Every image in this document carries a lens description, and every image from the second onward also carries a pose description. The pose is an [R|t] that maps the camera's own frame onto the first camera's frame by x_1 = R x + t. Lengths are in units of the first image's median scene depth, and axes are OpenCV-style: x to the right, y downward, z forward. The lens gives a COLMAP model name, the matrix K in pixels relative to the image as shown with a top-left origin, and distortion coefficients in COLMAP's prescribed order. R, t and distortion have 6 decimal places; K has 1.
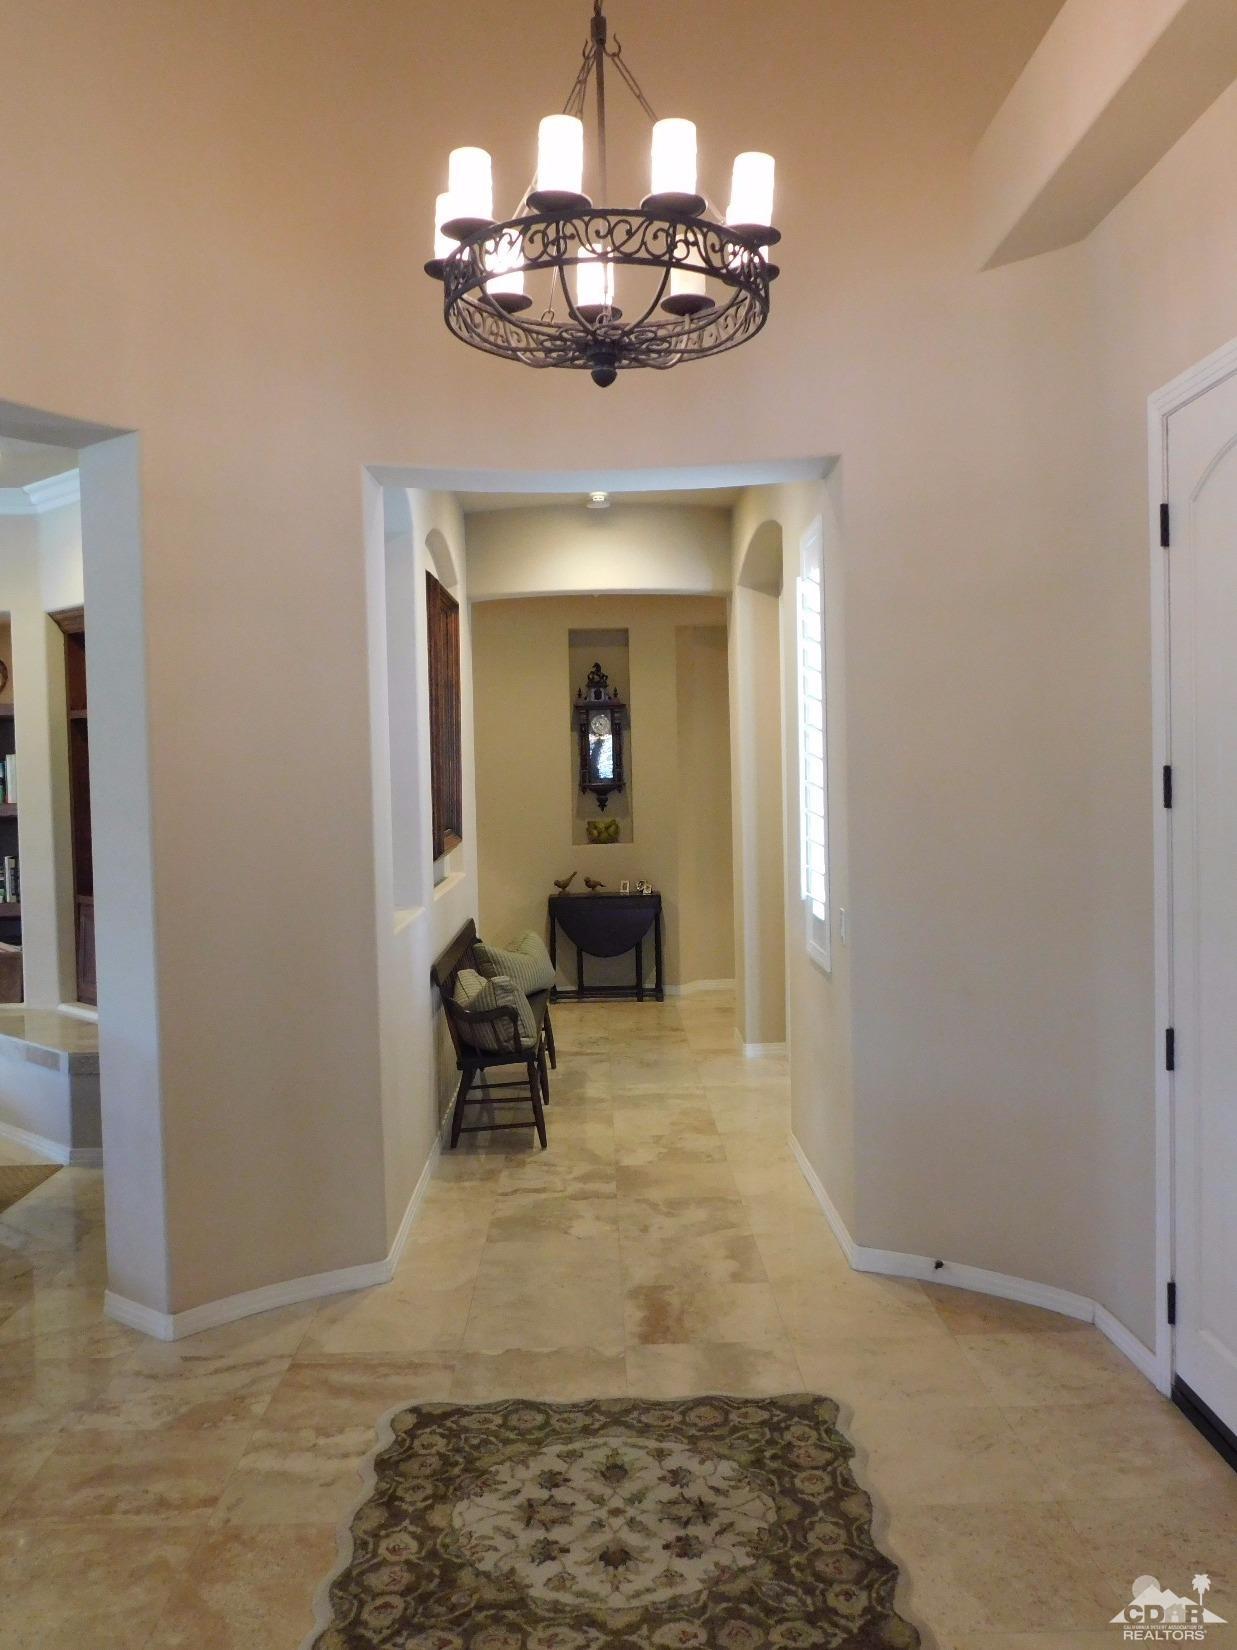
lens RADIAL K [[1442.9, 0, 615.3], [0, 1442.9, 828.4], [0, 0, 1]] dist [-0.064968, -0.001027]
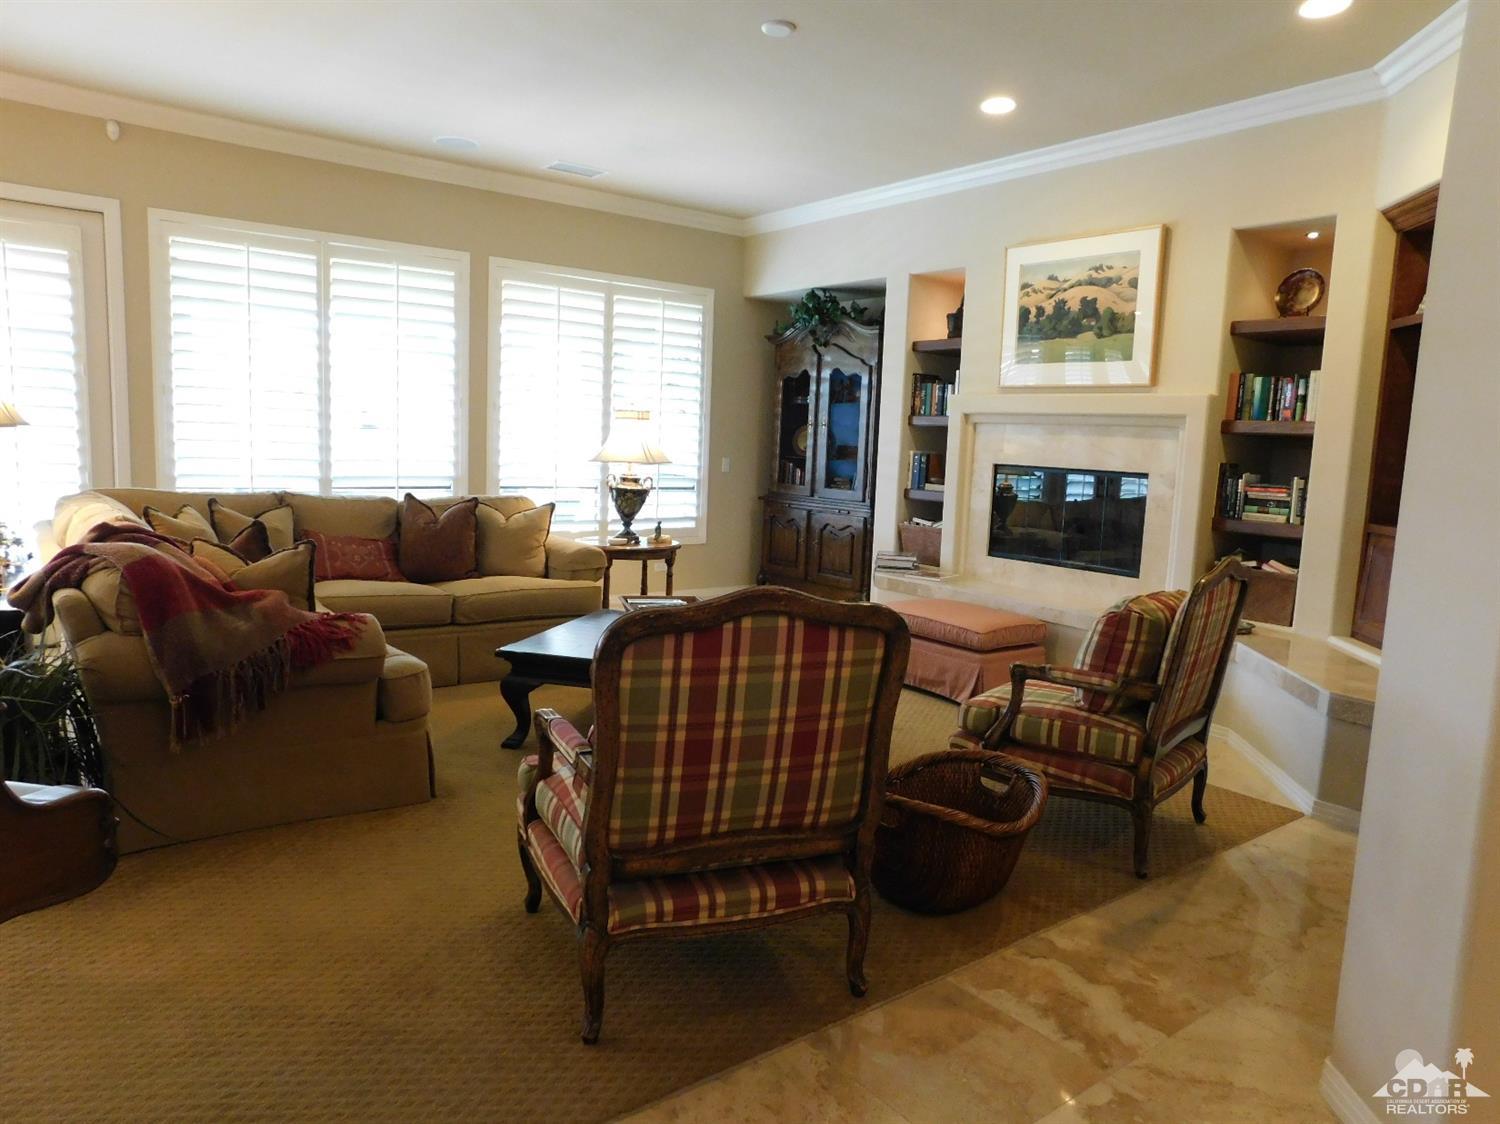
lens RADIAL K [[994.4, 0, 736.4], [0, 994.4, 560.6], [0, 0, 1]] dist [-0.058280, 0.040283]
pose [[0.592674, 0.145885, -0.792120, -0.126552], [-0.089858, 0.989297, 0.114966, 0.037740], [0.800414, 0.003041, 0.599440, 0.322429]]
